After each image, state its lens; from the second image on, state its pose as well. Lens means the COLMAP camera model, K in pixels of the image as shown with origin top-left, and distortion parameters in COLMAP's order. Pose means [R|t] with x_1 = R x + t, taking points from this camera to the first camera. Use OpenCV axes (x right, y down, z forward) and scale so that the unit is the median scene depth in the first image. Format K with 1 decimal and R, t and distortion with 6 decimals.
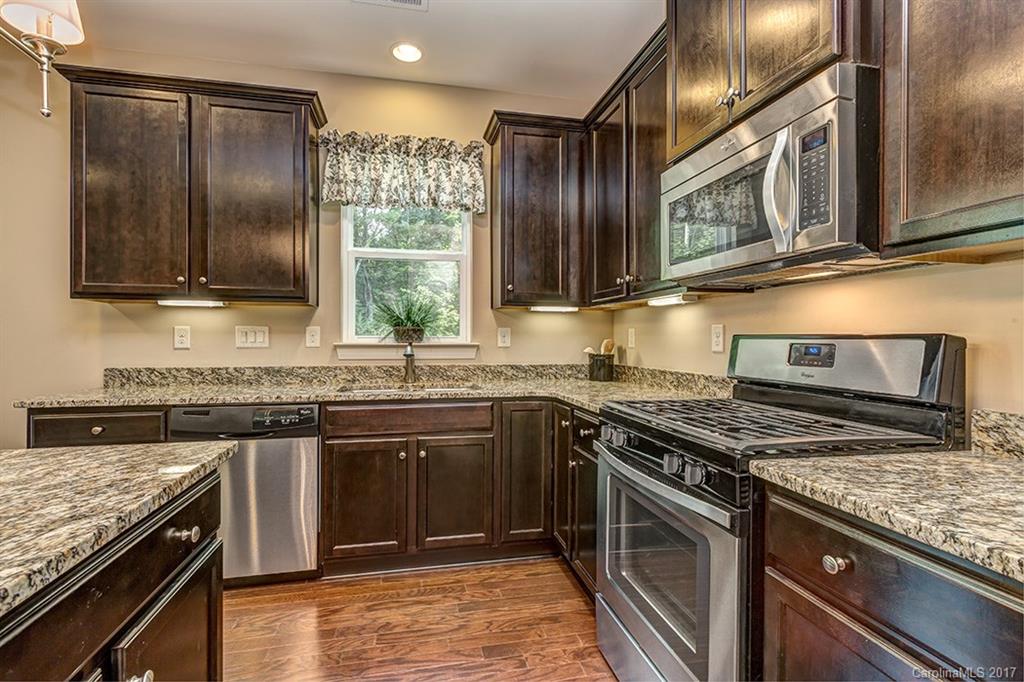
lens RADIAL K [[461.6, 0, 506.2], [0, 461.6, 340.2], [0, 0, 1]] dist [-0.001766, -0.000298]
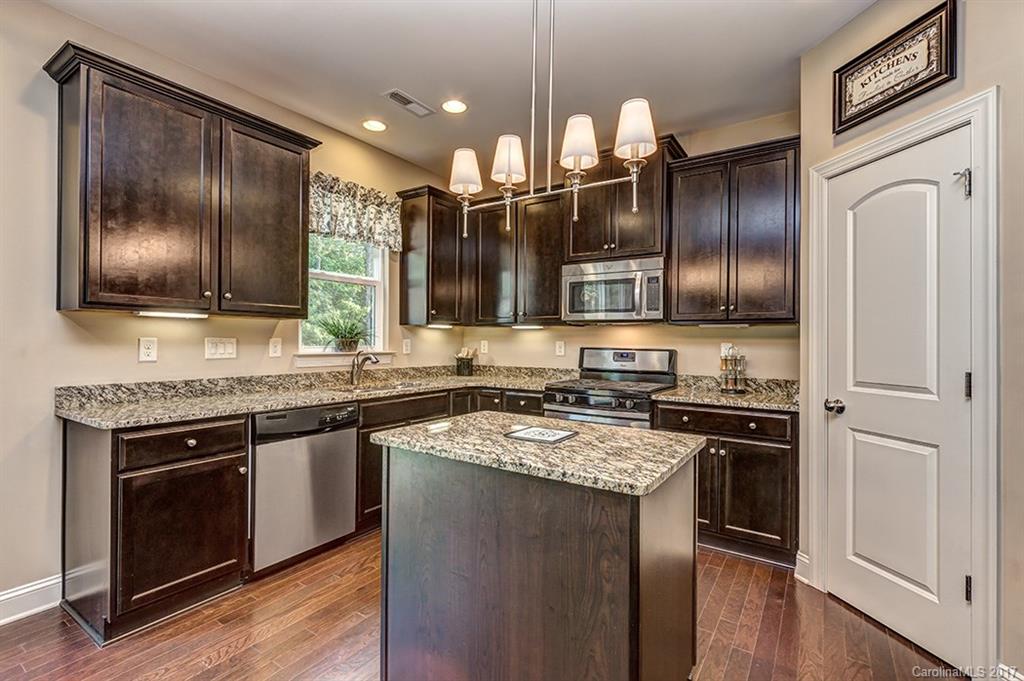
lens RADIAL K [[461.6, 0, 506.2], [0, 461.6, 339.7], [0, 0, 1]] dist [-0.001766, -0.000298]
pose [[0.723047, 0.006250, 0.690770, -0.835185], [-0.005091, 0.999980, -0.003718, -0.026666], [-0.690780, -0.000828, 0.723065, -0.178379]]
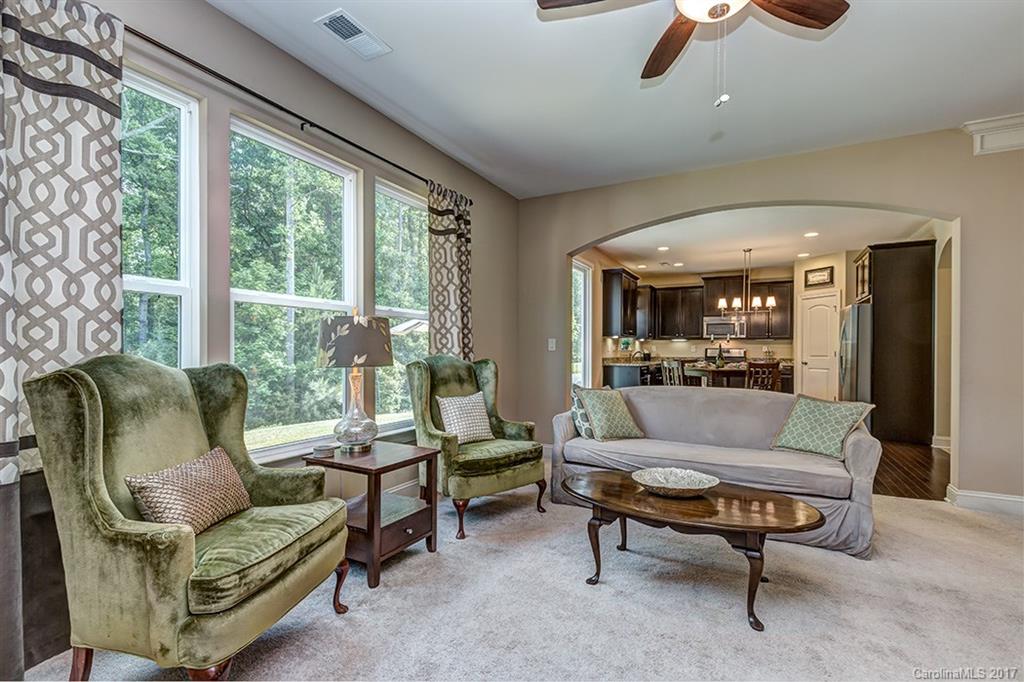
lens RADIAL K [[471.1, 0, 511.4], [0, 471.1, 349.8], [0, 0, 1]] dist [0.000650, -0.000545]
pose [[0.638686, -0.001415, 0.769467, -3.562014], [0.000826, 0.999999, 0.001153, -0.002358], [-0.769467, -0.000101, 0.638686, -0.493328]]
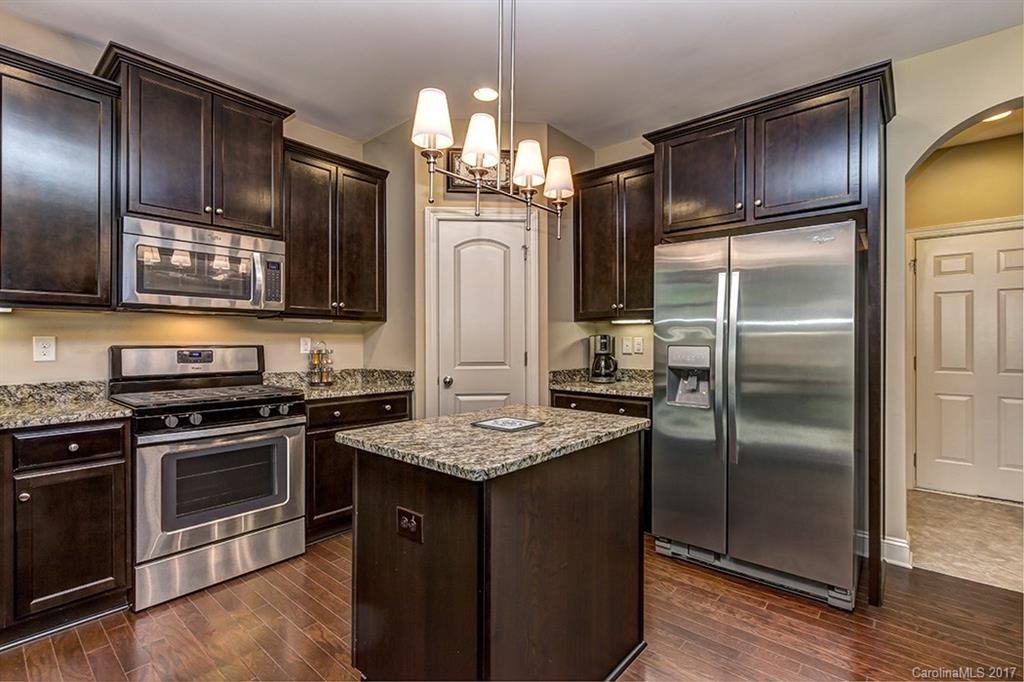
lens RADIAL K [[473.8, 0, 518.0], [0, 473.8, 338.1], [0, 0, 1]] dist [-0.001939, -0.000192]
pose [[-0.609034, -0.002459, 0.793140, -0.920011], [-0.001303, 0.999997, 0.002100, -0.027334], [-0.793143, 0.000245, -0.609036, 0.655804]]
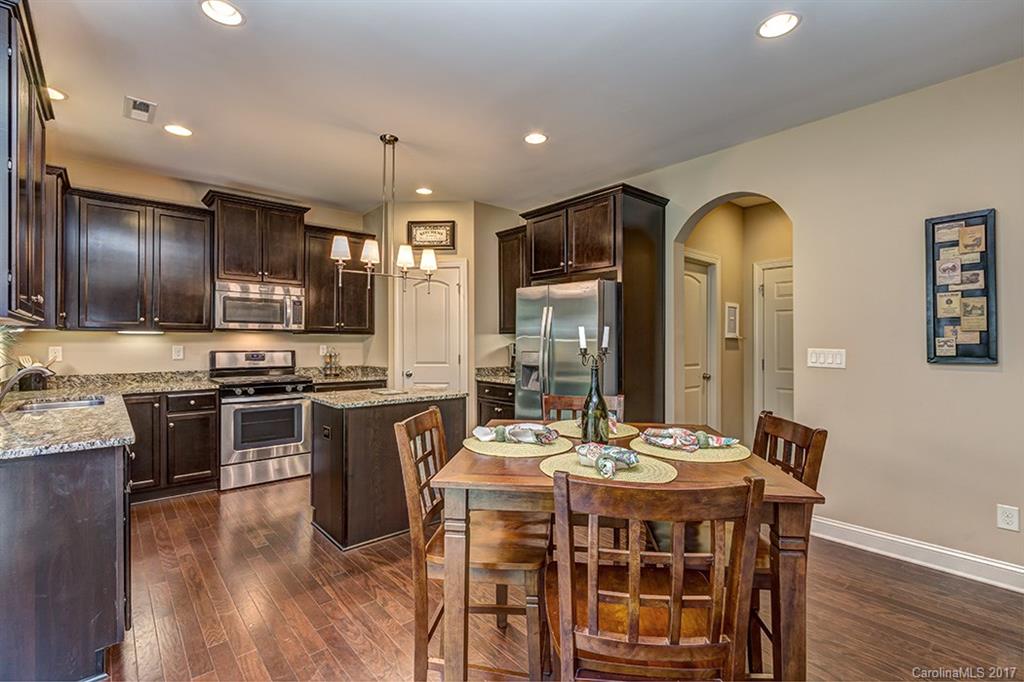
lens RADIAL K [[461.6, 0, 506.2], [0, 461.6, 340.2], [0, 0, 1]] dist [-0.001766, -0.000298]
pose [[-0.479297, -0.000356, 0.877653, -1.659015], [0.000813, 0.999999, 0.000850, -0.049025], [-0.877652, 0.001121, -0.479296, 0.584946]]
